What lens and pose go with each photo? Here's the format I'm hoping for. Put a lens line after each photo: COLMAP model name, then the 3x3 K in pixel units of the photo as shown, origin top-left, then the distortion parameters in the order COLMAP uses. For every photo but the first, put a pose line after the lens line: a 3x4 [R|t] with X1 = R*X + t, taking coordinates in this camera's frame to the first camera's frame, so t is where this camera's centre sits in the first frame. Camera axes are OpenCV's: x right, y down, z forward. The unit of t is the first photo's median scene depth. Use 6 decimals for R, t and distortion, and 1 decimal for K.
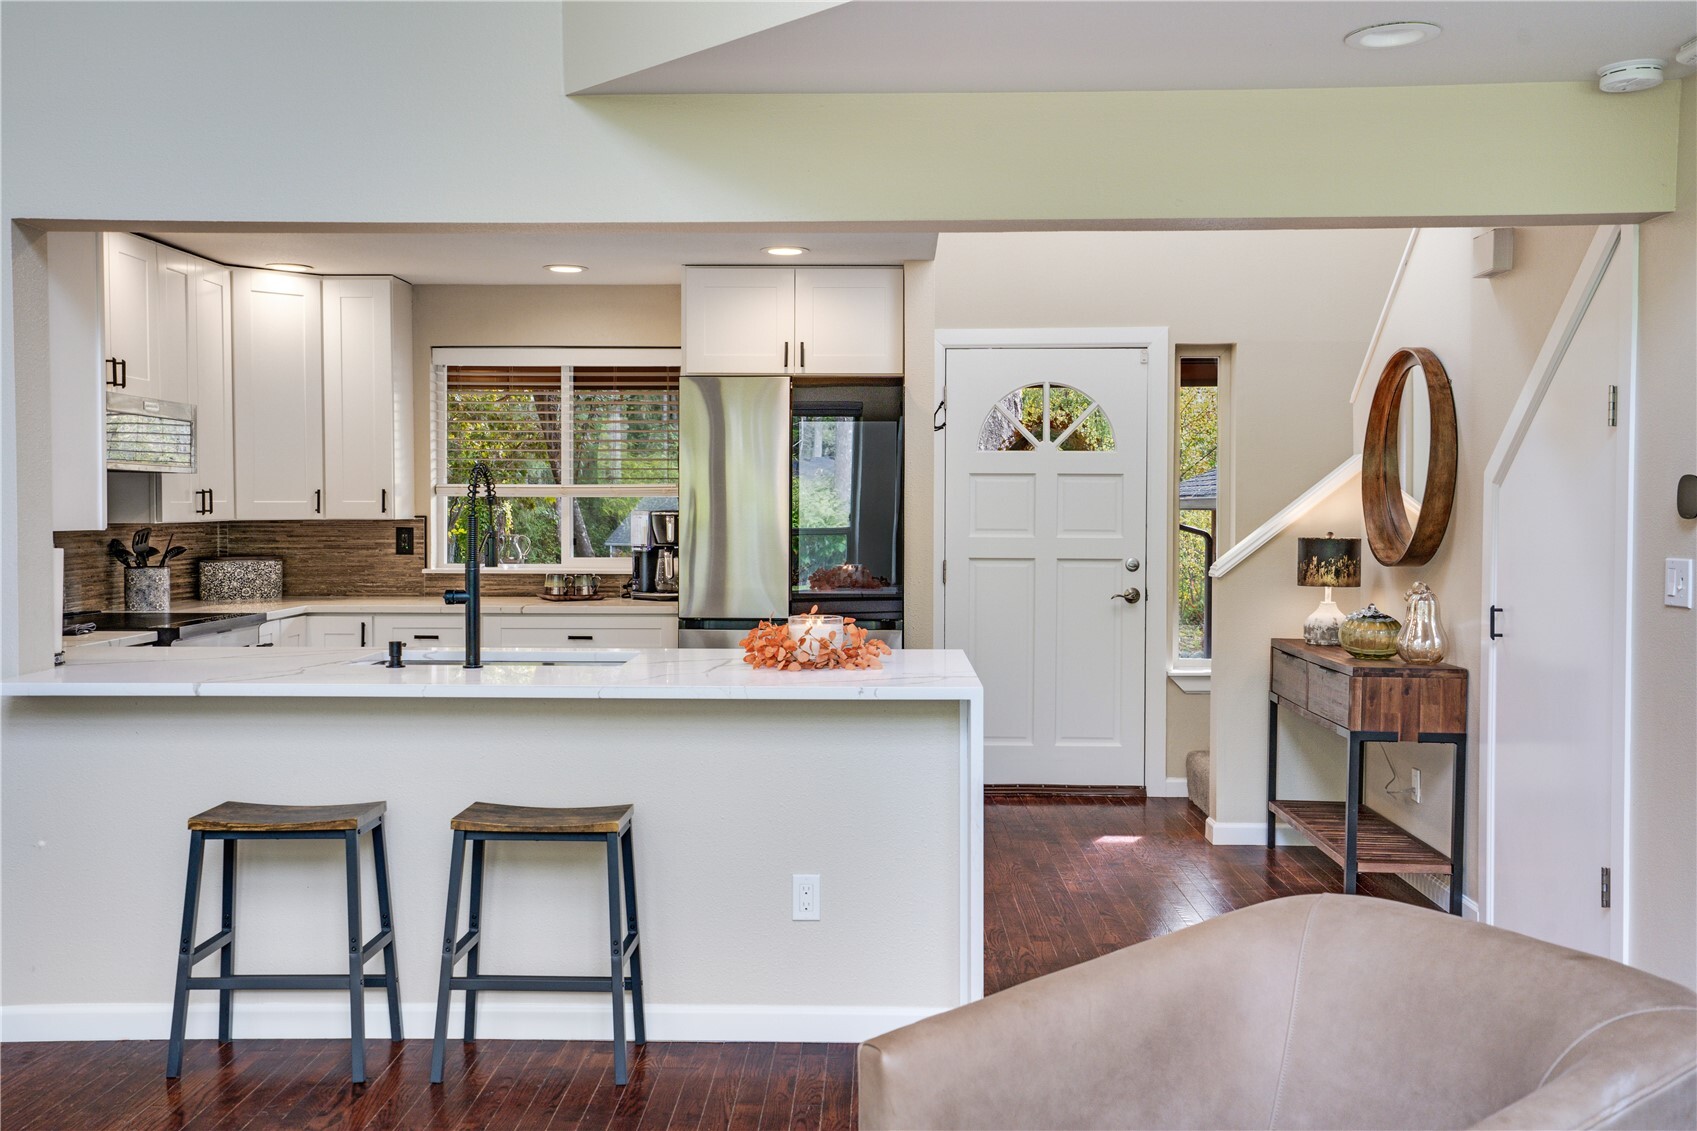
lens RADIAL K [[1634.2, 0, 848.5], [0, 1634.2, 565.5], [0, 0, 1]] dist [0.011540, 0.211117]
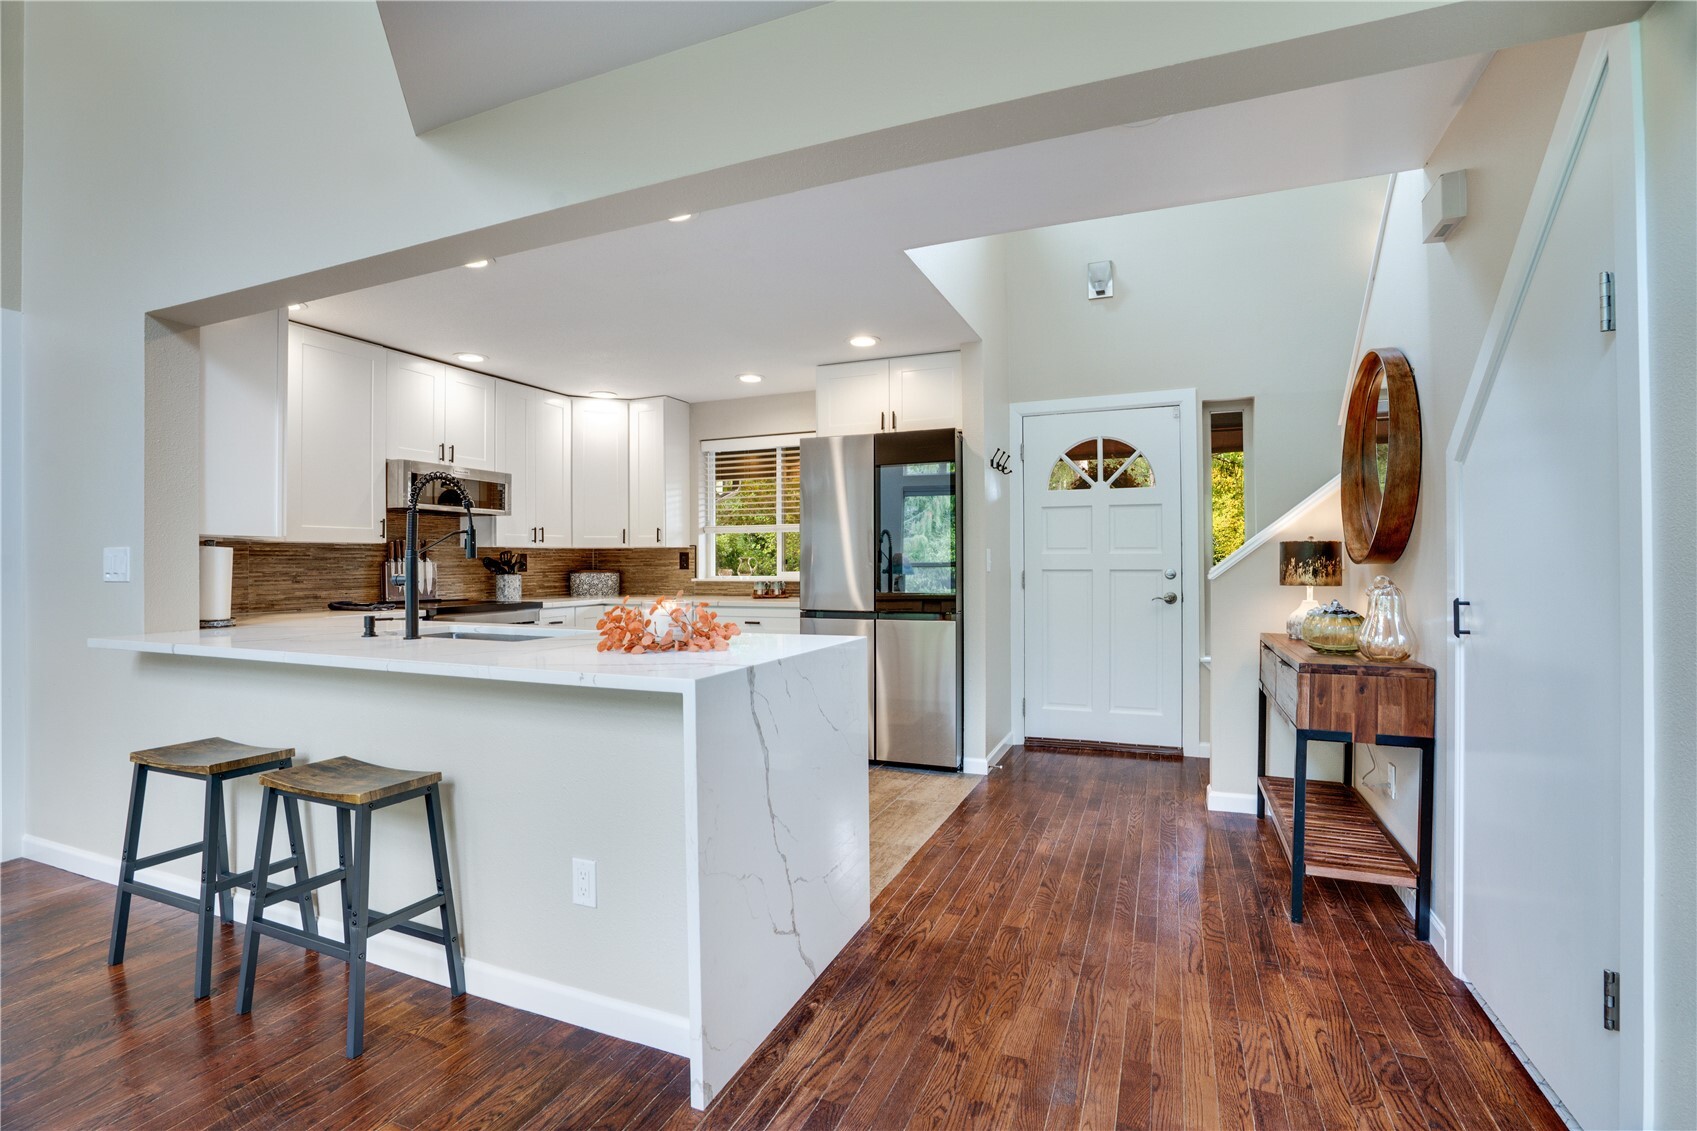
lens RADIAL K [[793.1, 0, 841.6], [0, 793.1, 565.7], [0, 0, 1]] dist [-0.053943, 0.023580]
pose [[0.932149, -0.007461, -0.361999, 0.191154], [-0.005018, 0.999426, -0.033518, 0.018269], [0.362041, 0.033061, 0.931576, 0.403315]]
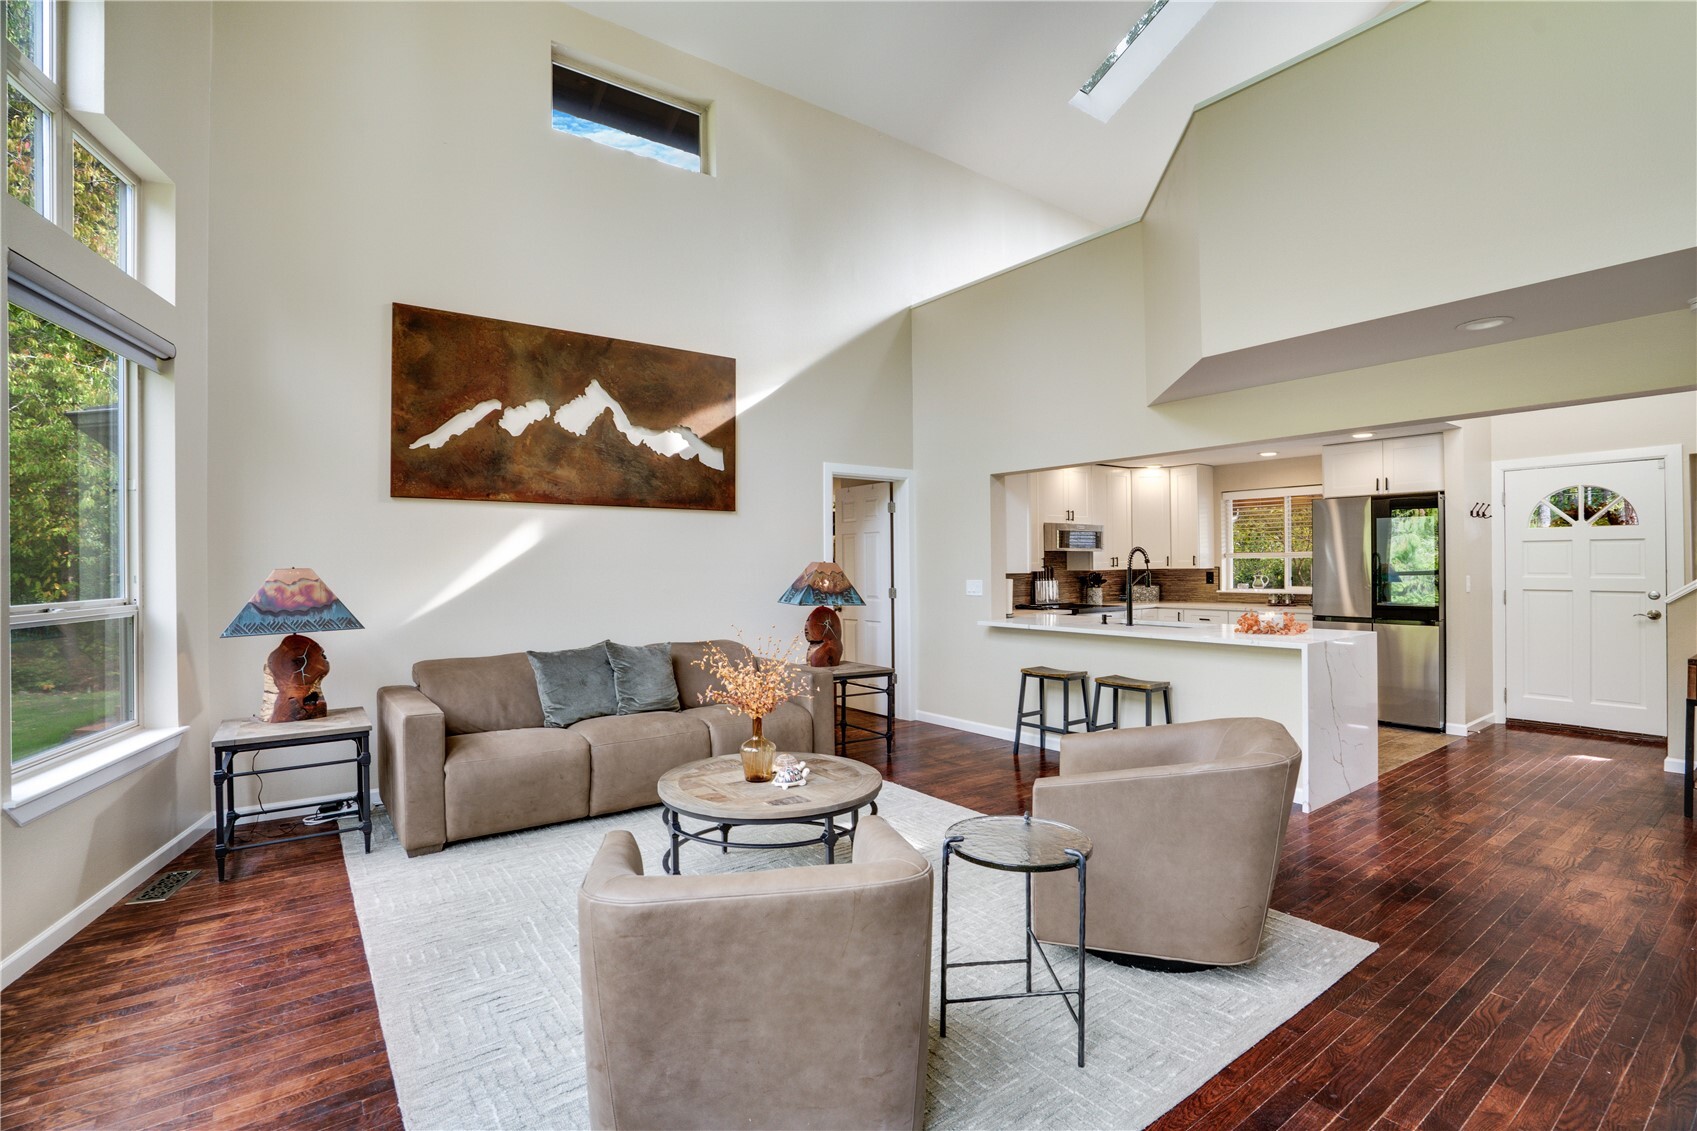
lens RADIAL K [[793.1, 0, 841.6], [0, 793.1, 565.7], [0, 0, 1]] dist [-0.053943, 0.023580]
pose [[0.620299, -0.007375, -0.784331, 0.329021], [-0.017091, 0.999591, -0.022917, 0.002246], [0.784179, 0.027621, 0.619919, -0.100371]]
